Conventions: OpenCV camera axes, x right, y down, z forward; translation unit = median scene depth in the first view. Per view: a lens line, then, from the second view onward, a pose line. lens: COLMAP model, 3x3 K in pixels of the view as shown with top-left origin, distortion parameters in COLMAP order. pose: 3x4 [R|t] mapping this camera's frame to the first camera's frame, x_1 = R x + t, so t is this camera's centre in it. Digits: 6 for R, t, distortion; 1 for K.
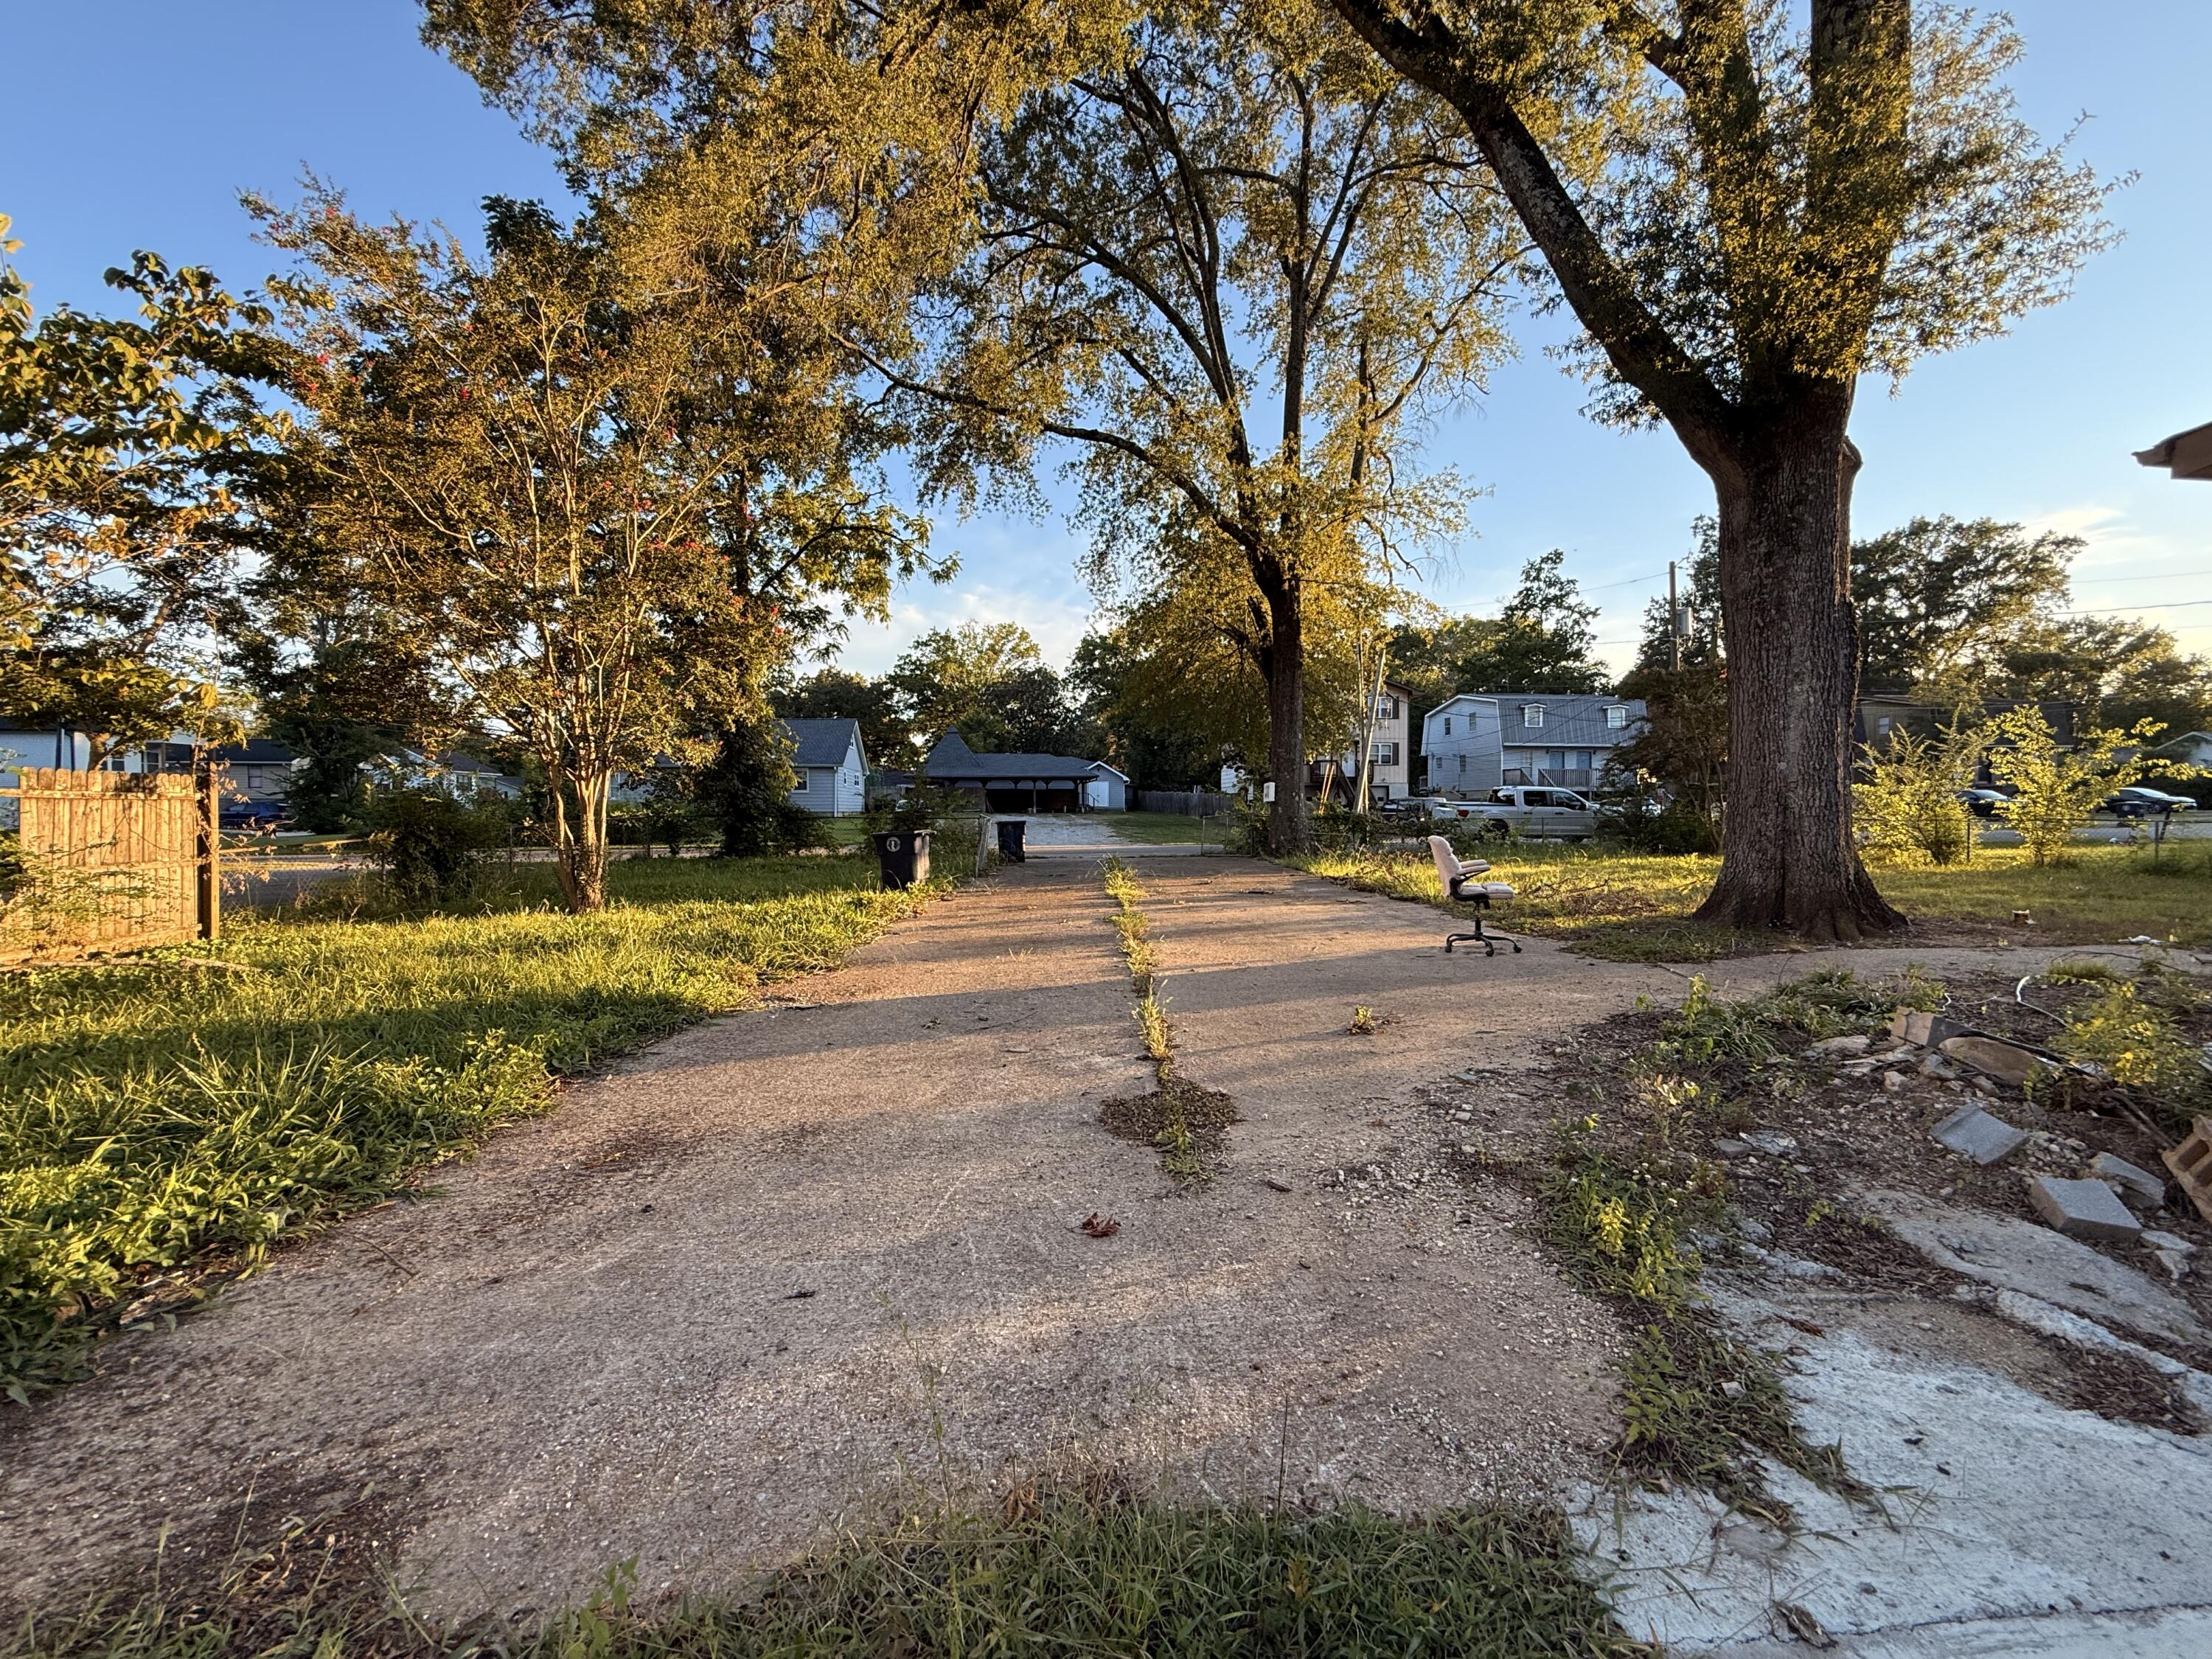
lens RADIAL K [[874.7, 0, 1106.0], [0, 874.7, 829.5], [0, 0, 1]] dist [-0.005063, 0.000782]
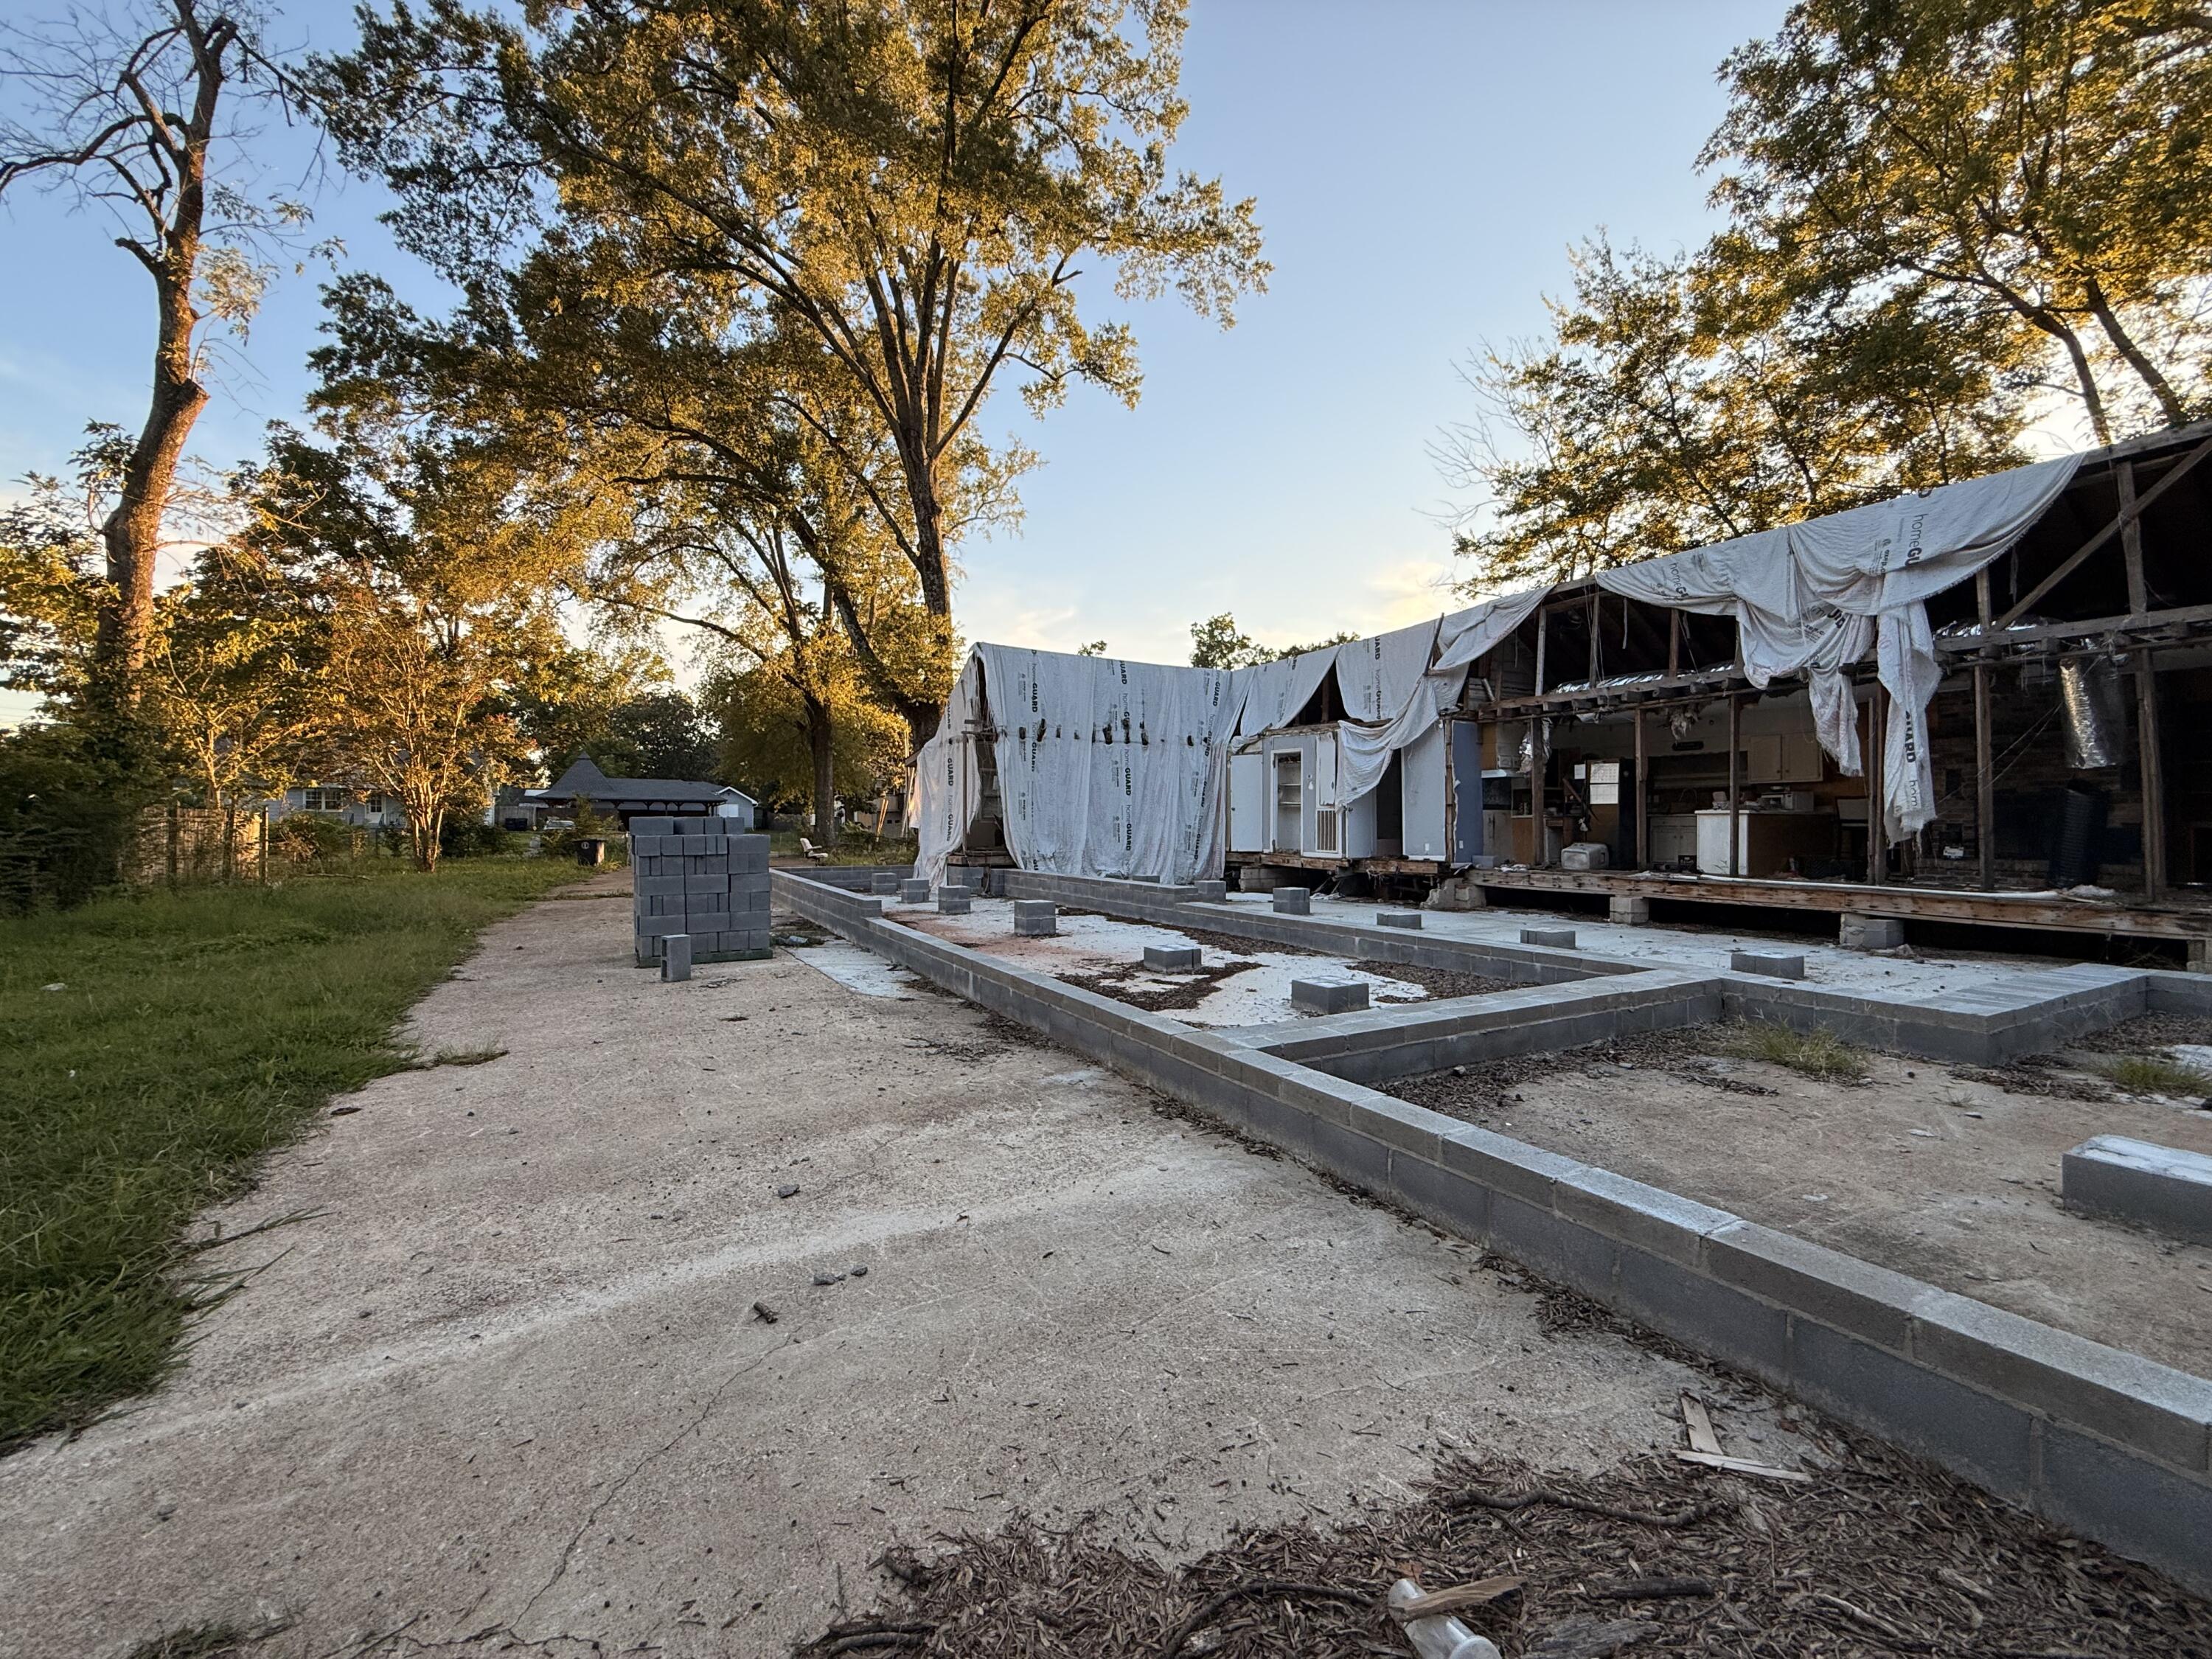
lens RADIAL K [[874.7, 0, 1106.0], [0, 874.7, 829.5], [0, 0, 1]] dist [-0.005063, 0.000782]
pose [[0.927602, 0.002963, 0.373558, 0.178262], [0.004969, 0.999782, -0.020269, 0.032407], [-0.373537, 0.020658, 0.927385, -1.729131]]
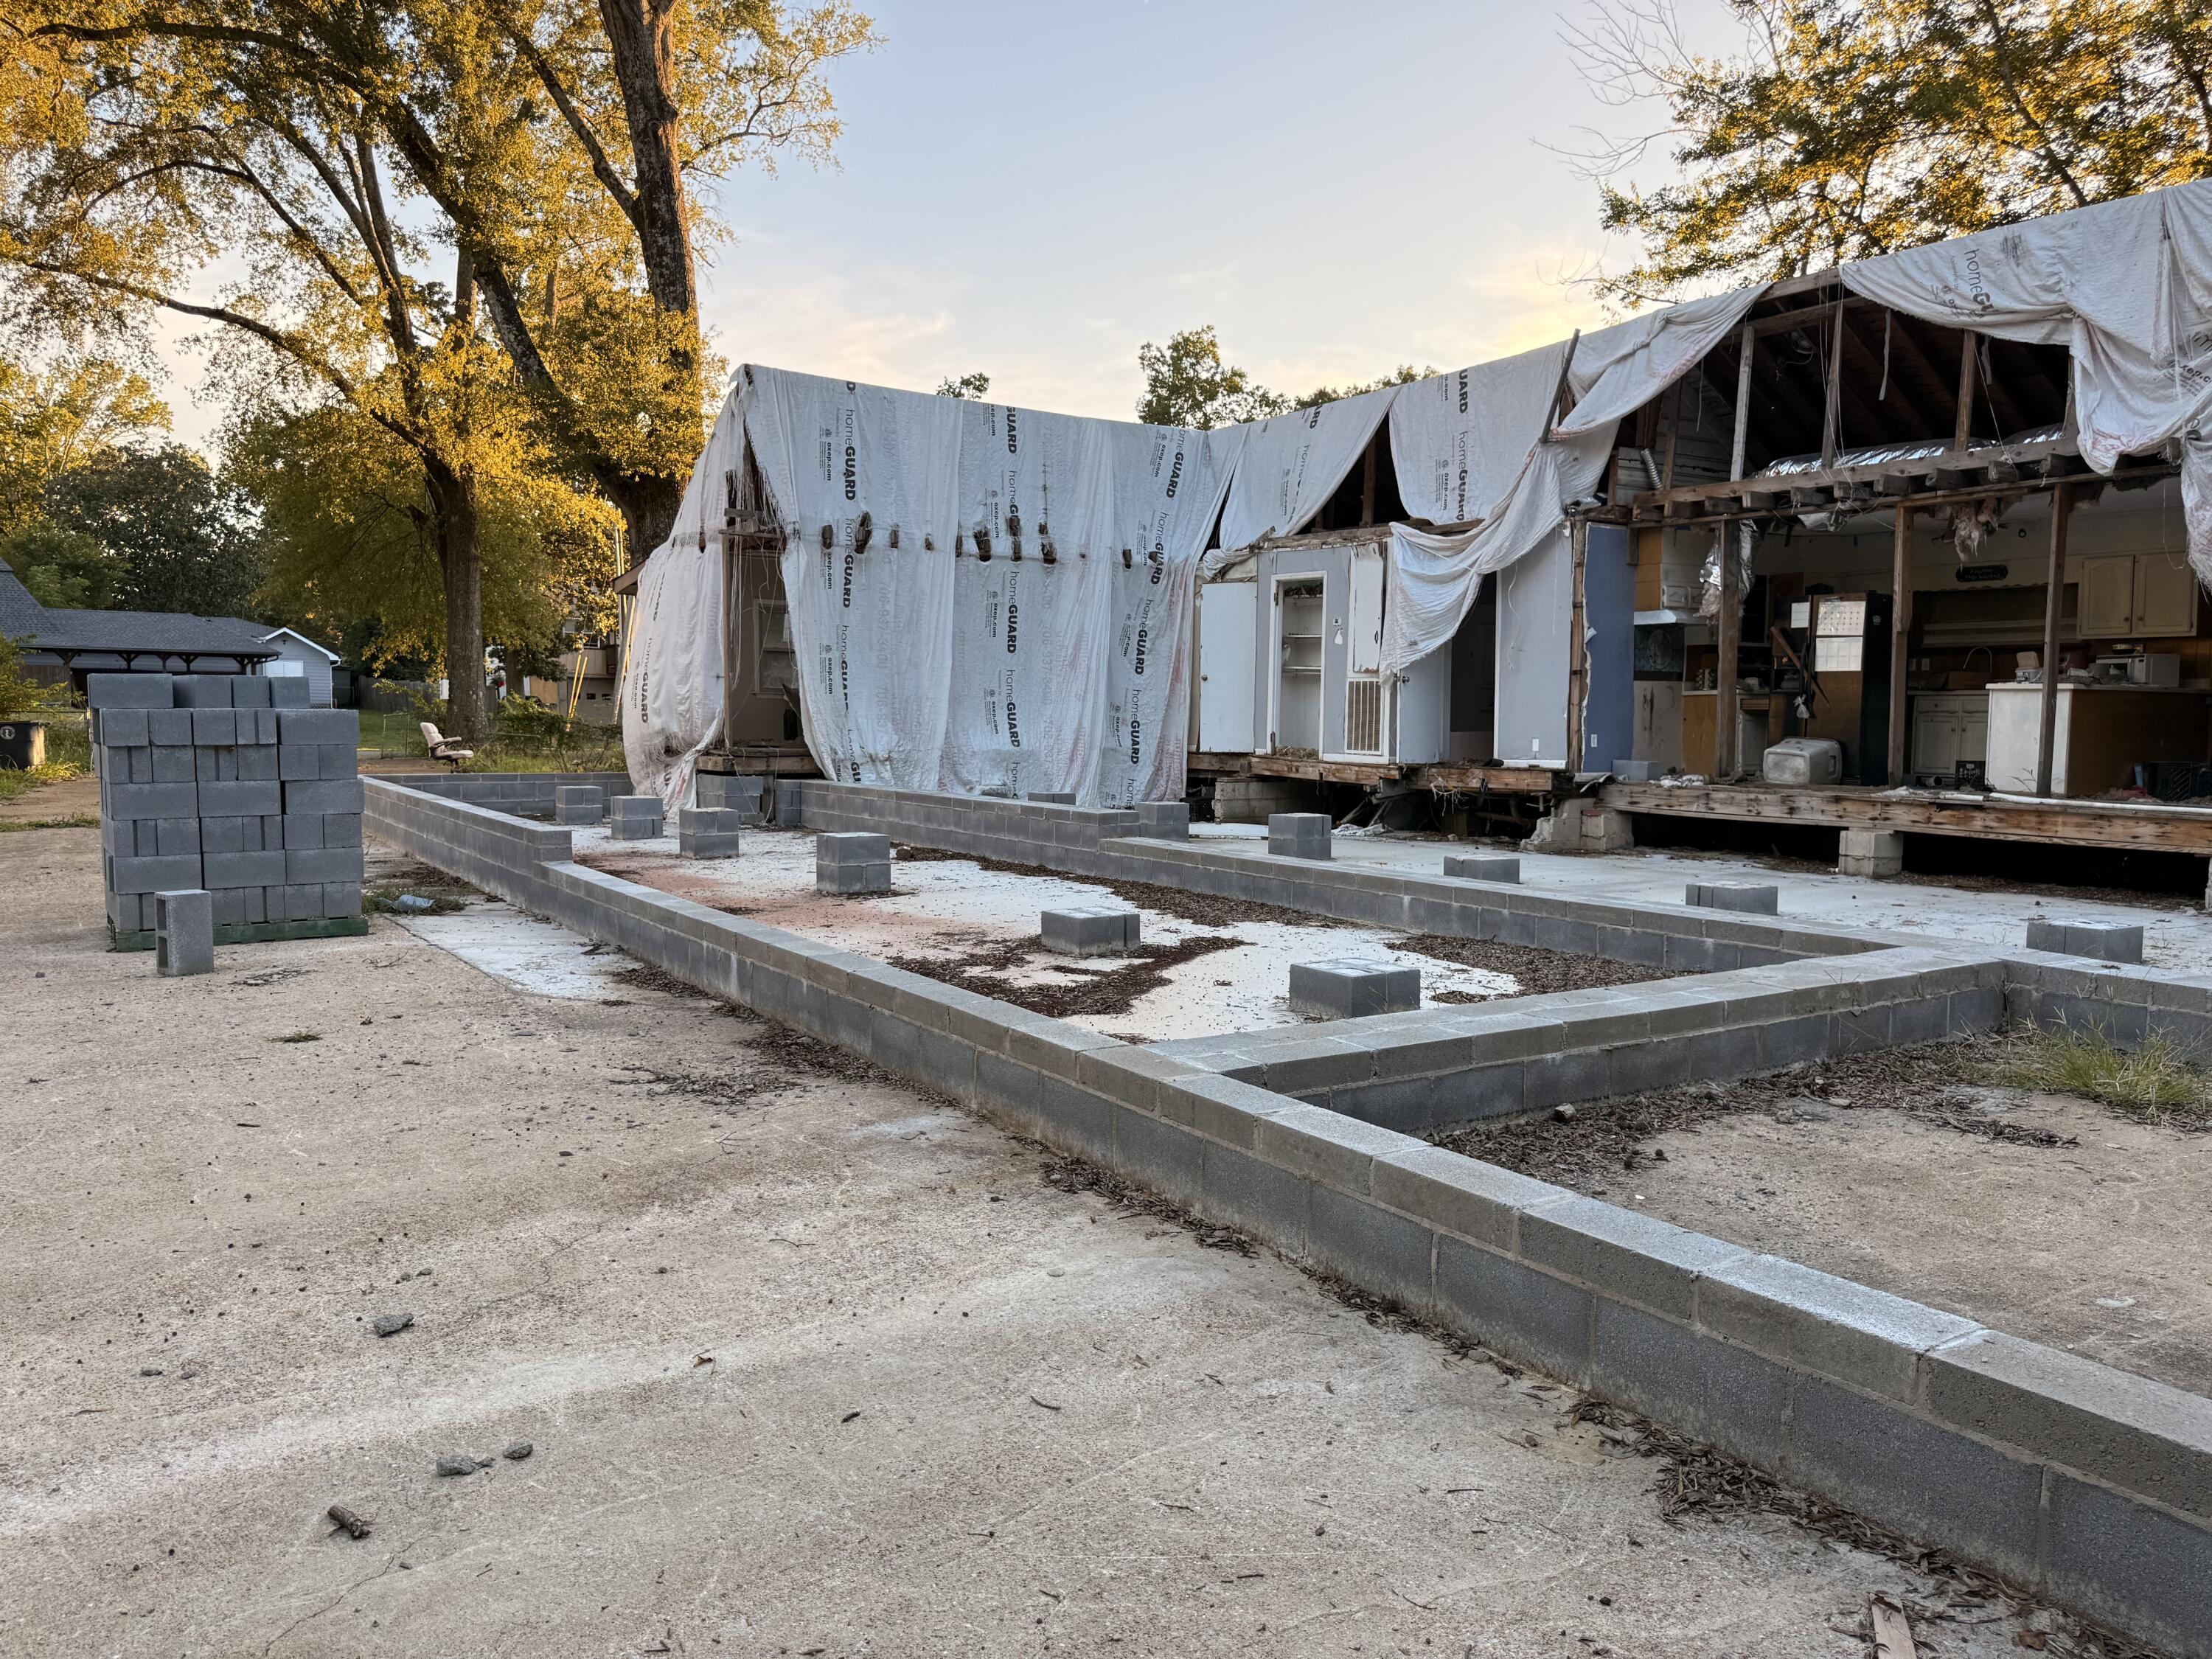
lens RADIAL K [[1559.5, 0, 1101.3], [0, 1559.5, 823.7], [0, 0, 1]] dist [0.021746, -0.028108]
pose [[0.899427, -0.016773, 0.436749, 0.185181], [-0.003159, 0.998988, 0.044870, 0.043613], [-0.437059, -0.041737, 0.898464, -1.743327]]
